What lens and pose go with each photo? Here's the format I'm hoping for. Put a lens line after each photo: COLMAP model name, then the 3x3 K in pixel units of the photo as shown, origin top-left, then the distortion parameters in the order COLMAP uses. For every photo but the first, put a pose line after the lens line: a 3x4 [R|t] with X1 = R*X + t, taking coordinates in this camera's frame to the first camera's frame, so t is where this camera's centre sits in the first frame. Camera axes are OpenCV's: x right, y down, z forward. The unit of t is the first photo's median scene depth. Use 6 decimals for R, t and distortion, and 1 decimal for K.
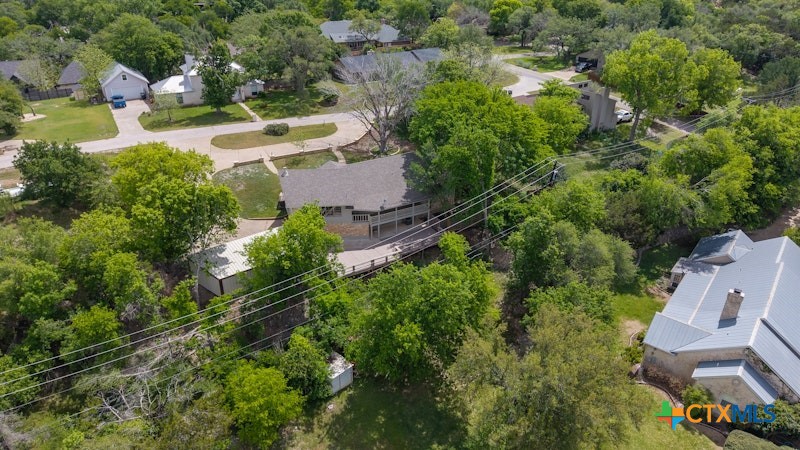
lens RADIAL K [[547.7, 0, 400.0], [0, 547.7, 225.0], [0, 0, 1]] dist [0.033787, -0.003184]
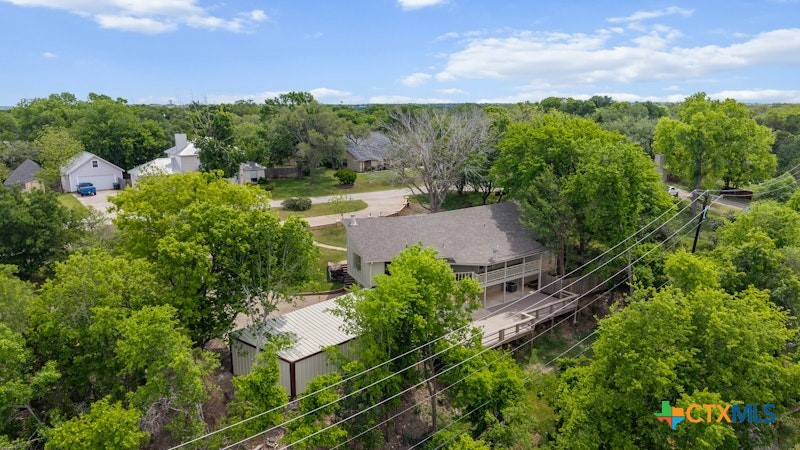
lens RADIAL K [[547.7, 0, 400.0], [0, 547.7, 225.0], [0, 0, 1]] dist [0.033787, -0.003184]
pose [[0.993398, -0.036557, 0.108737, -0.228678], [0.063153, 0.965578, -0.252332, 0.096813], [-0.095769, 0.257533, 0.961512, 0.305030]]
